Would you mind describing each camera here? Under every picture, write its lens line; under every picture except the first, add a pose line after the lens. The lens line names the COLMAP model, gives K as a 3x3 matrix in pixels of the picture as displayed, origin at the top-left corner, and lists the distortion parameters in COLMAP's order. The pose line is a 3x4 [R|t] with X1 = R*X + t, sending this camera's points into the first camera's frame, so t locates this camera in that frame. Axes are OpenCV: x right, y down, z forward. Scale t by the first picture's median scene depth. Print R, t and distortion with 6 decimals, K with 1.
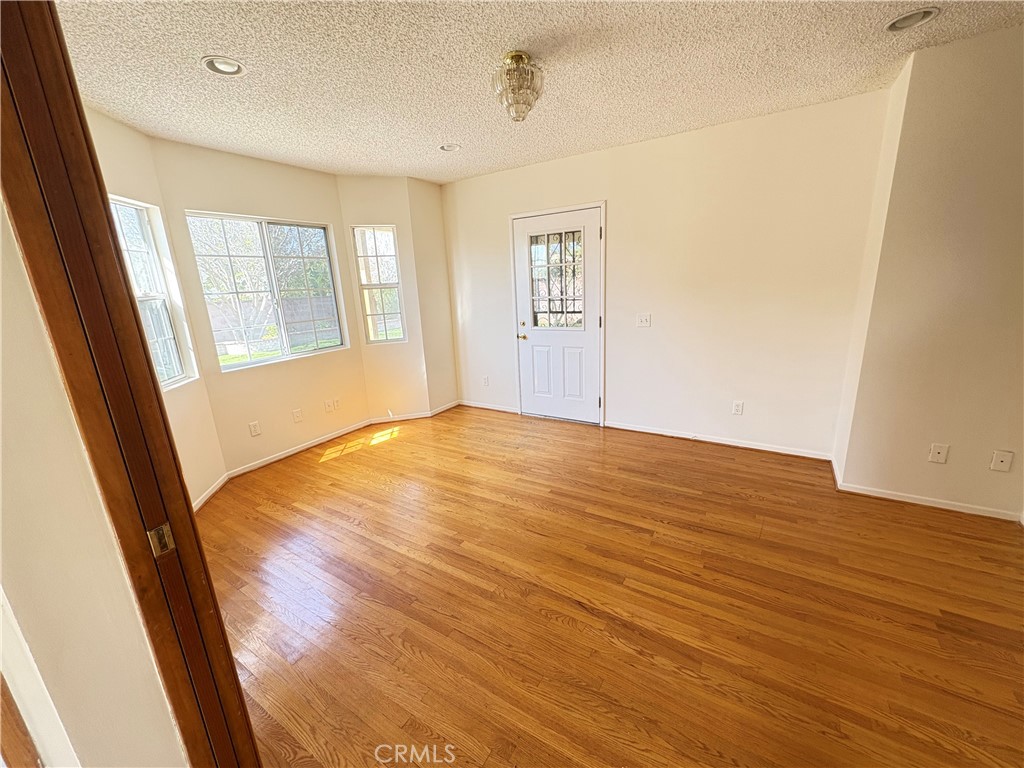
lens RADIAL K [[403.6, 0, 514.6], [0, 403.6, 385.8], [0, 0, 1]] dist [-0.002013, 0.000235]
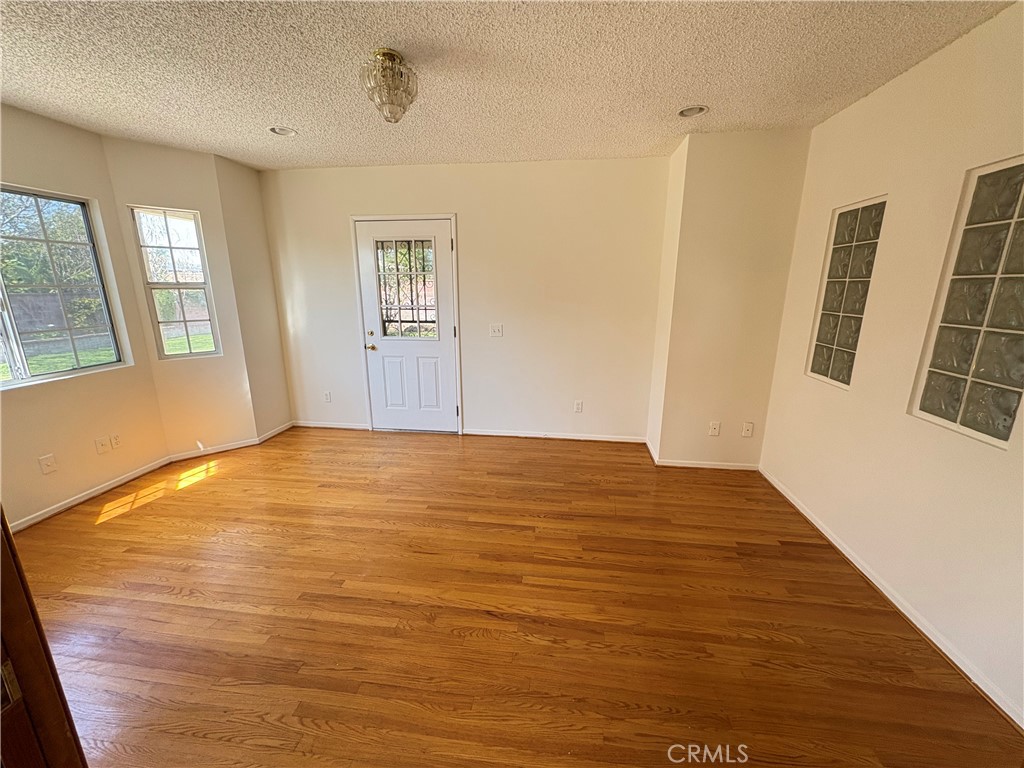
lens RADIAL K [[403.6, 0, 513.4], [0, 403.6, 385.8], [0, 0, 1]] dist [-0.002013, 0.000235]
pose [[0.908506, -0.053832, 0.414390, -0.120333], [0.061732, 0.998077, -0.005685, -0.011218], [-0.413287, 0.030746, 0.910081, 0.029097]]
